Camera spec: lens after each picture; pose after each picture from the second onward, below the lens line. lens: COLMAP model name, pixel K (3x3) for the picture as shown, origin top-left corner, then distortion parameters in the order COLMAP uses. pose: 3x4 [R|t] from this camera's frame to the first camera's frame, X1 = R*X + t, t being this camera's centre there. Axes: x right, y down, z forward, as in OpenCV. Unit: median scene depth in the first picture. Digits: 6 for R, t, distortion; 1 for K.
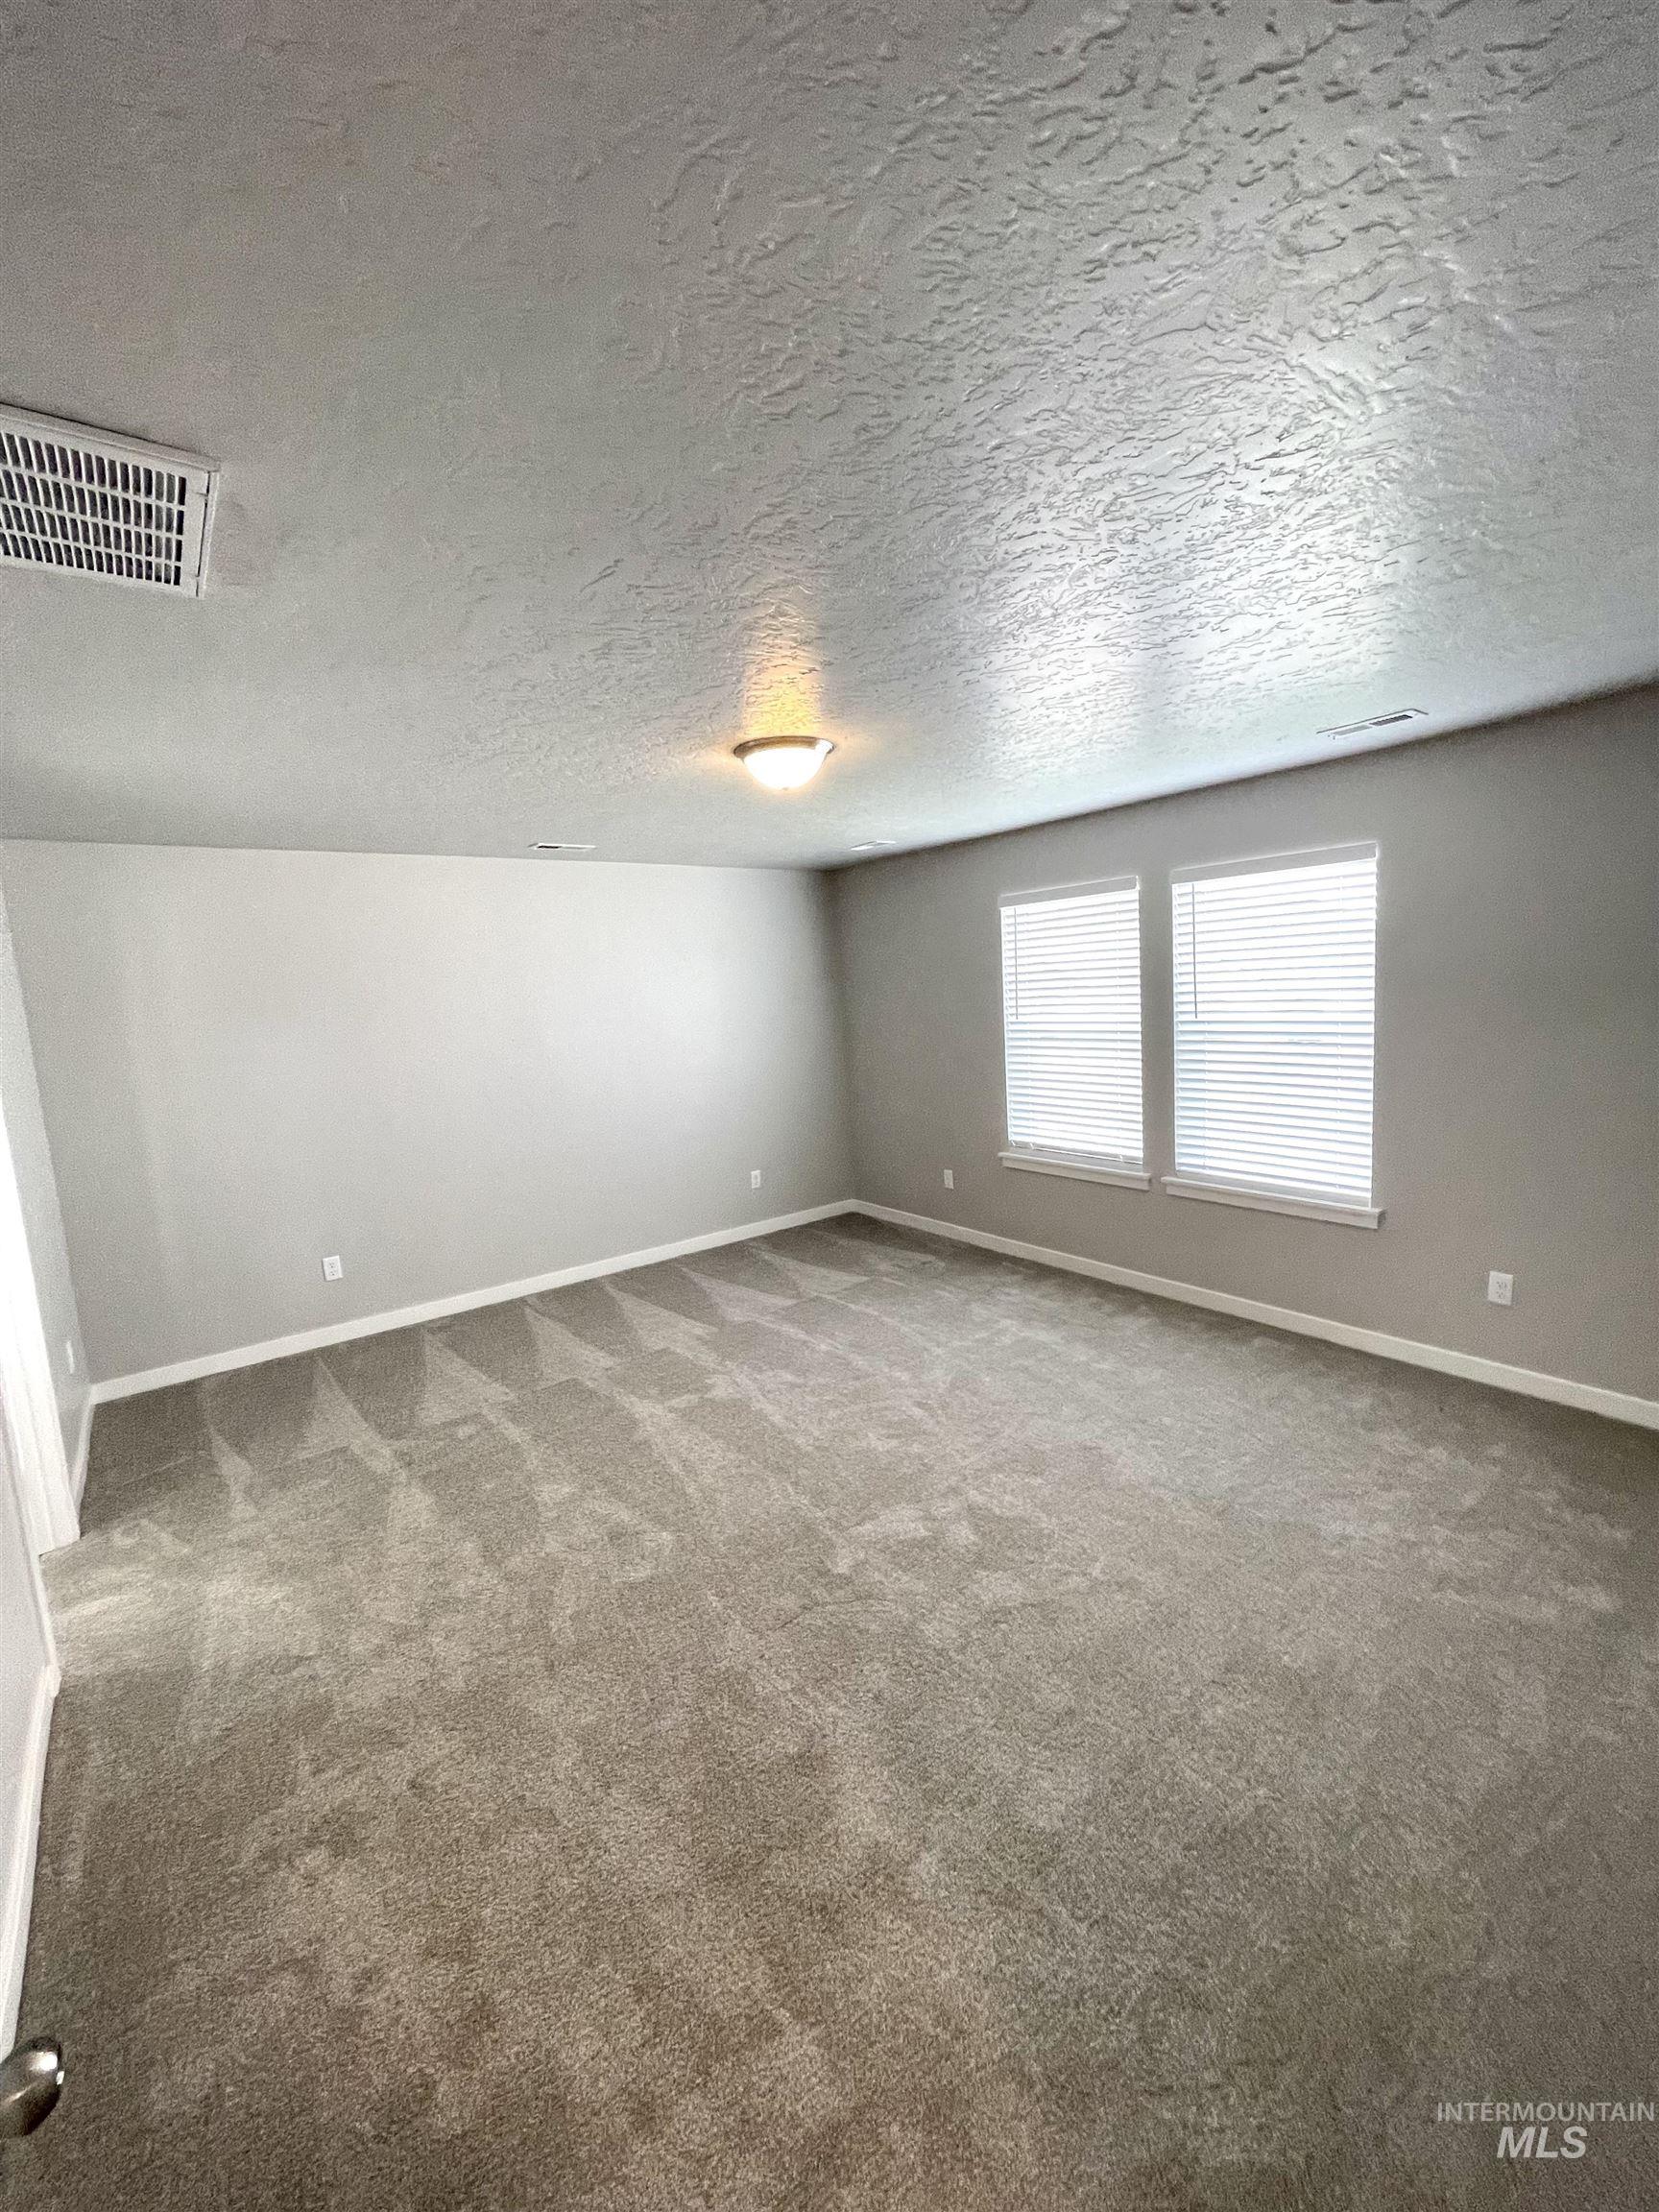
lens RADIAL K [[891.8, 0, 832.4], [0, 891.8, 1100.4], [0, 0, 1]] dist [-0.001304, 0.000072]
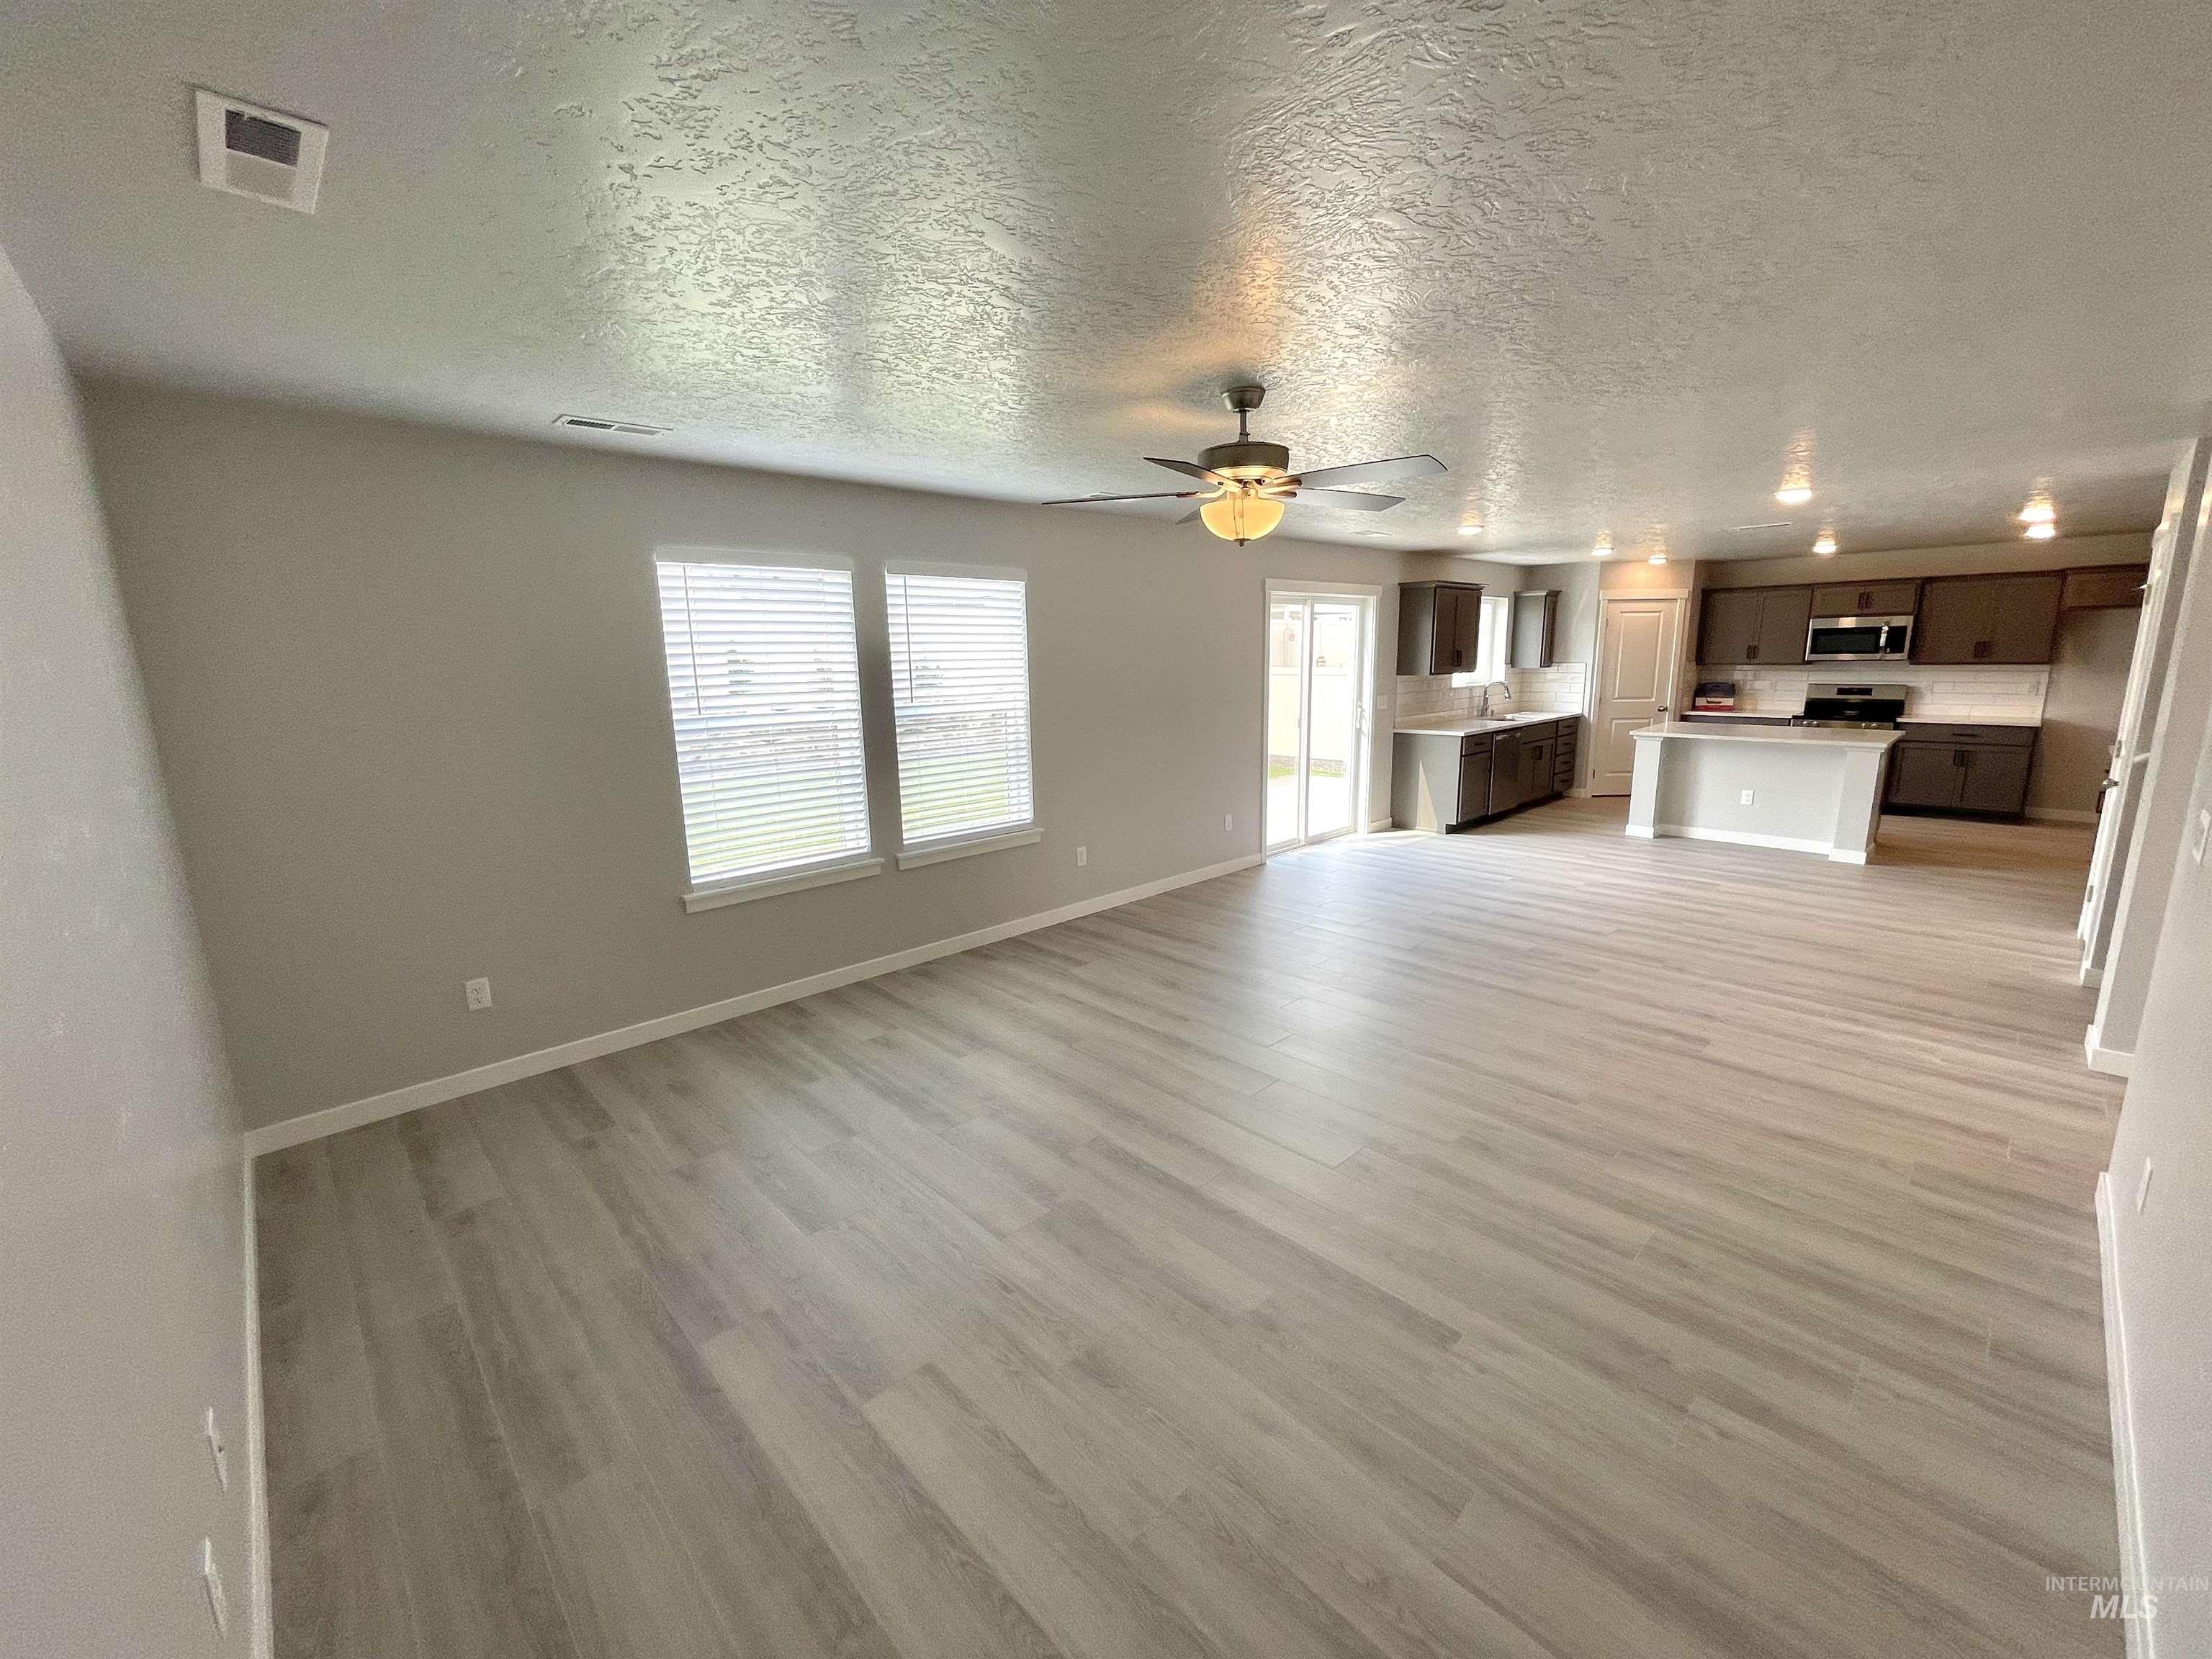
lens RADIAL K [[891.8, 0, 1113.0], [0, 891.8, 827.7], [0, 0, 1]] dist [-0.001304, 0.000072]
pose [[-0.109487, -0.147767, 0.982943, -0.689293], [0.142686, 0.976310, 0.162663, -0.082094], [-0.983694, 0.158062, -0.085810, 0.843662]]
